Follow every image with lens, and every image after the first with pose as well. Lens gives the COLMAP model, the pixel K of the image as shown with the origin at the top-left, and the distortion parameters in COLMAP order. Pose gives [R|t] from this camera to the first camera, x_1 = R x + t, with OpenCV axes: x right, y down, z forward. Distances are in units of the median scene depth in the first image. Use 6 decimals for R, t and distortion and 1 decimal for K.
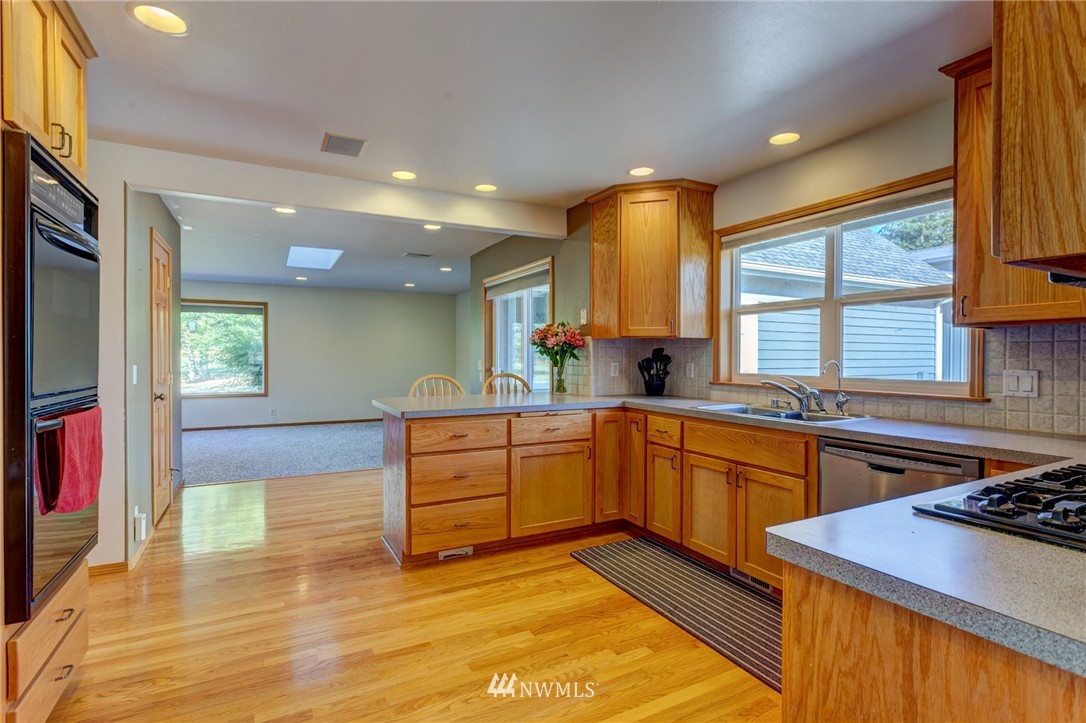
lens RADIAL K [[524.8, 0, 548.9], [0, 524.8, 361.0], [0, 0, 1]] dist [-0.006258, 0.003332]
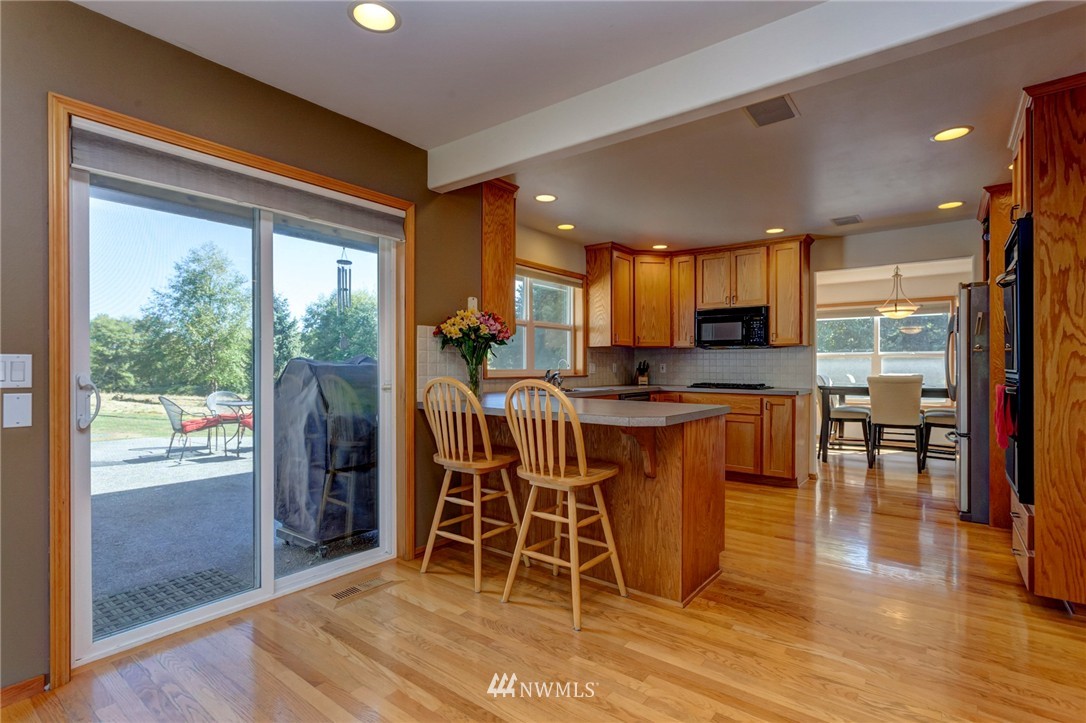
lens RADIAL K [[524.8, 0, 549.5], [0, 524.8, 365.8], [0, 0, 1]] dist [-0.006258, 0.003332]
pose [[-0.411780, -0.006096, 0.911263, -1.020413], [0.002253, 0.999968, 0.007708, 0.008030], [-0.911280, 0.005227, -0.411753, 1.671168]]
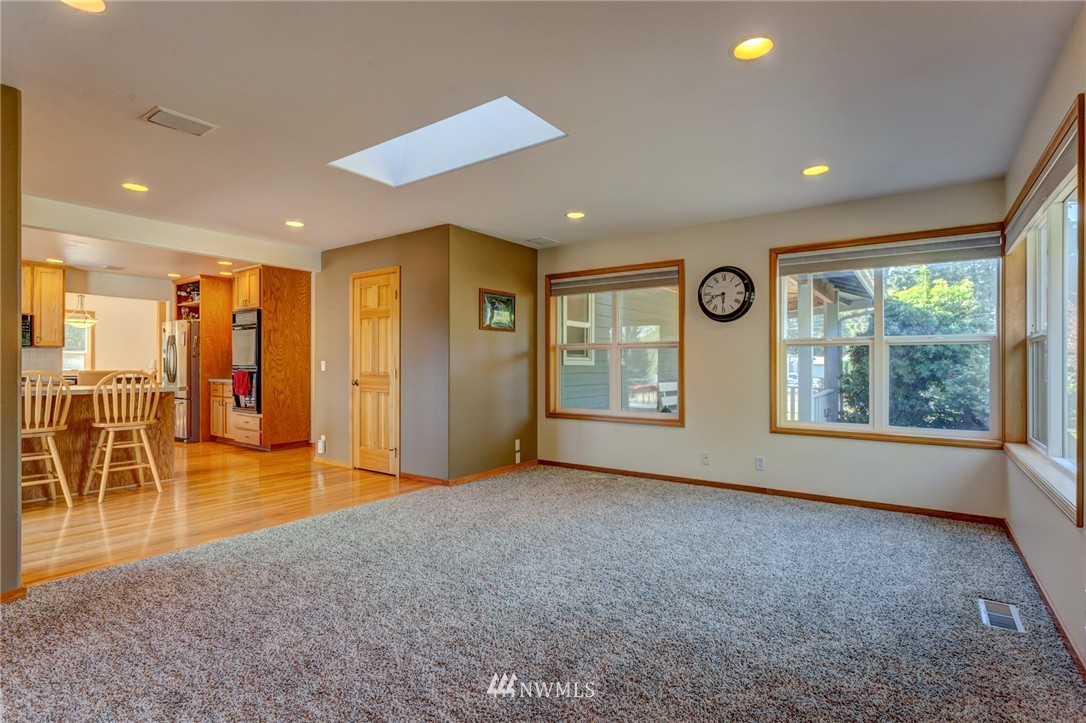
lens RADIAL K [[524.8, 0, 546.4], [0, 524.8, 363.5], [0, 0, 1]] dist [-0.006258, 0.003332]
pose [[-0.893557, -0.009141, -0.448857, -0.664511], [-0.010641, 0.999943, 0.000820, 0.002578], [0.448824, 0.005509, -0.893603, 3.250509]]
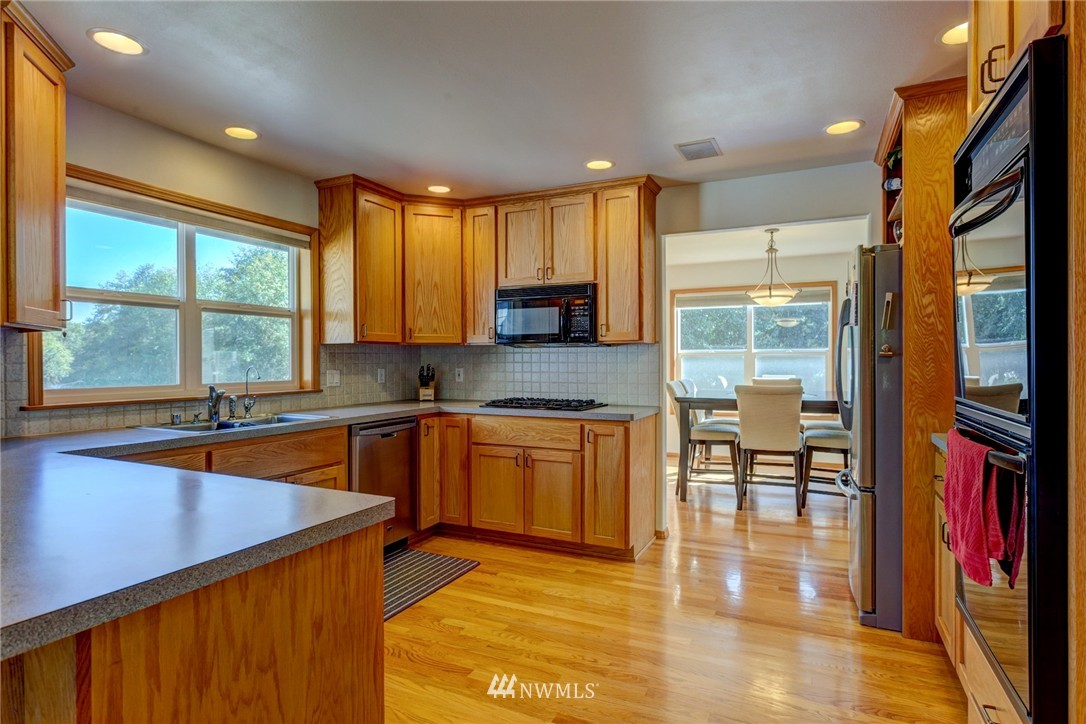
lens RADIAL K [[572.9, 0, 542.6], [0, 572.9, 359.1], [0, 0, 1]] dist [-0.004352, 0.000746]
pose [[-0.584888, -0.002938, 0.811109, -0.681245], [0.004817, 0.999963, 0.007095, -0.018631], [-0.811100, 0.008056, -0.584852, 1.115392]]
